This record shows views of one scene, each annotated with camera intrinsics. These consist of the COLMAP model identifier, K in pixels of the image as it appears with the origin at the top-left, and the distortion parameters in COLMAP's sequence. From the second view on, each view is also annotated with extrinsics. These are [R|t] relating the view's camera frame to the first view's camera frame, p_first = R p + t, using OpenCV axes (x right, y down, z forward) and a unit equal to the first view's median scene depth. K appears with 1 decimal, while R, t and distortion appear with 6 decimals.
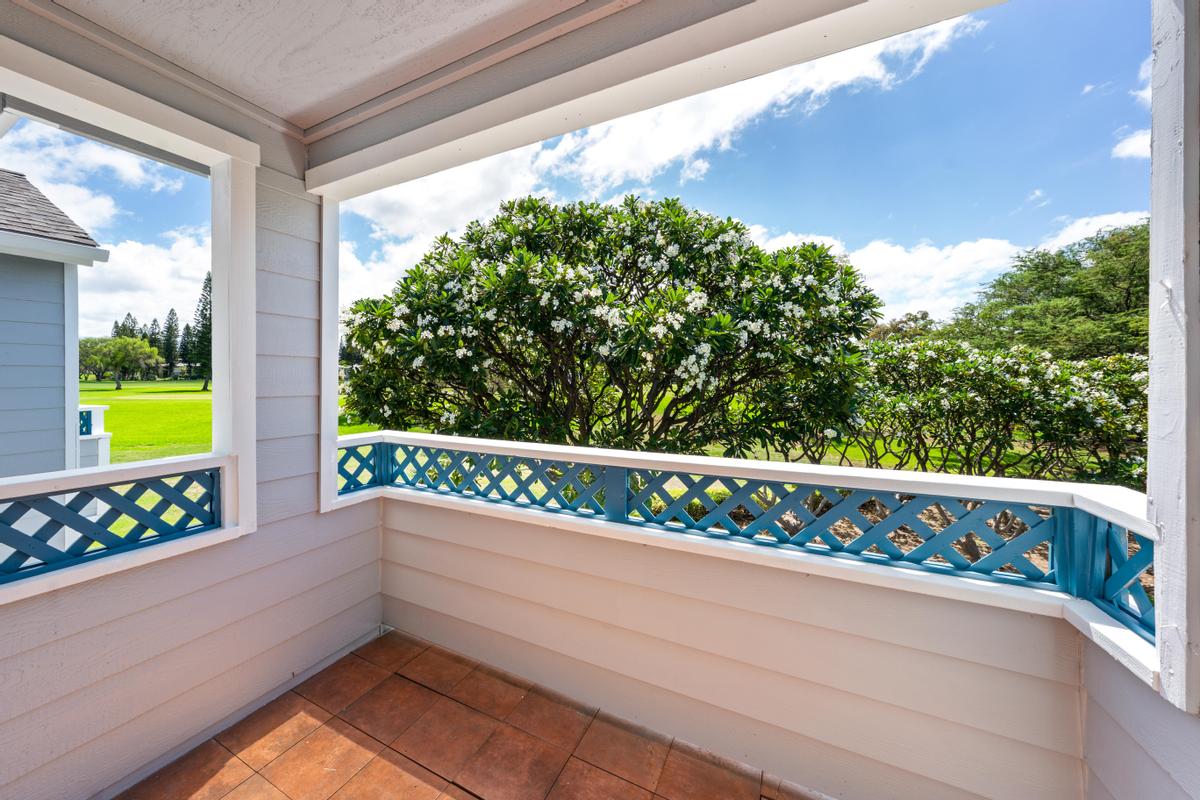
lens RADIAL K [[446.4, 0, 606.9], [0, 446.4, 376.1], [0, 0, 1]] dist [-0.003911, -0.000183]
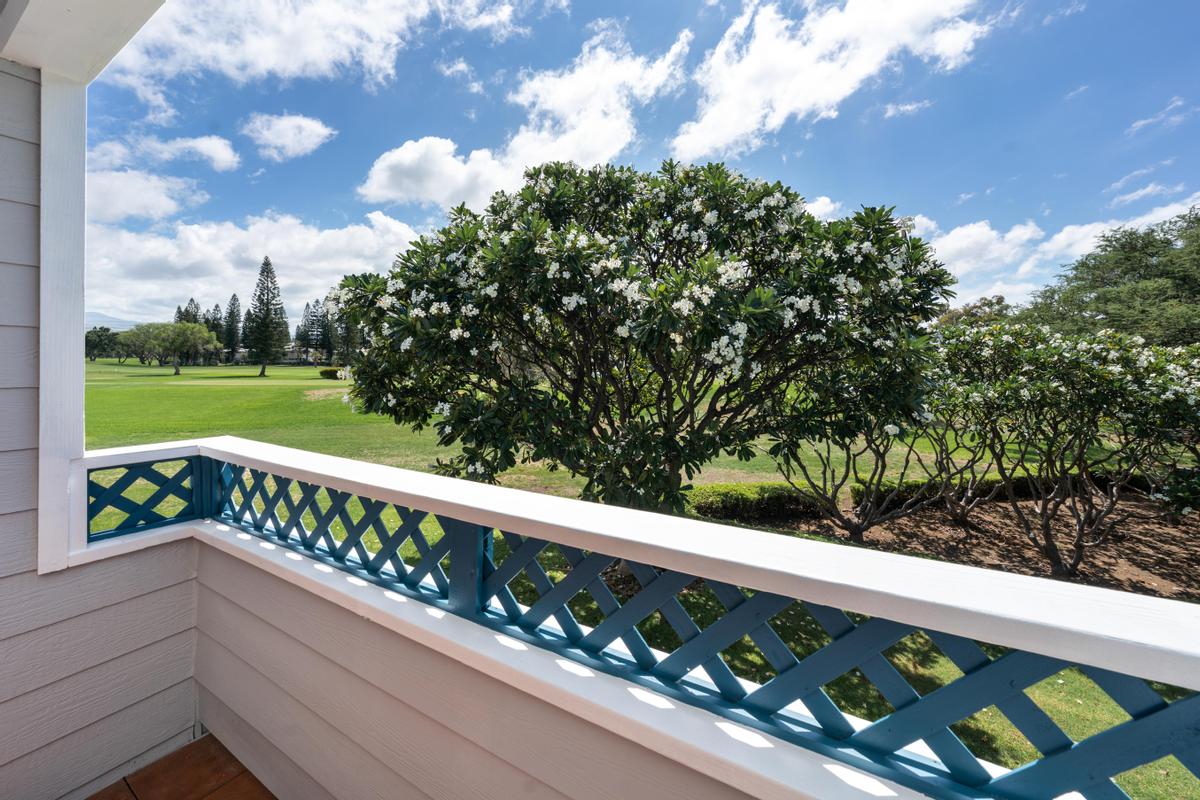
lens RADIAL K [[446.4, 0, 663.7], [0, 446.4, 366.9], [0, 0, 1]] dist [-0.003911, -0.000183]
pose [[0.999698, 0.003195, -0.024367, 0.067976], [-0.002980, 0.999956, 0.008842, 0.002147], [0.024394, -0.008766, 0.999664, 0.108220]]
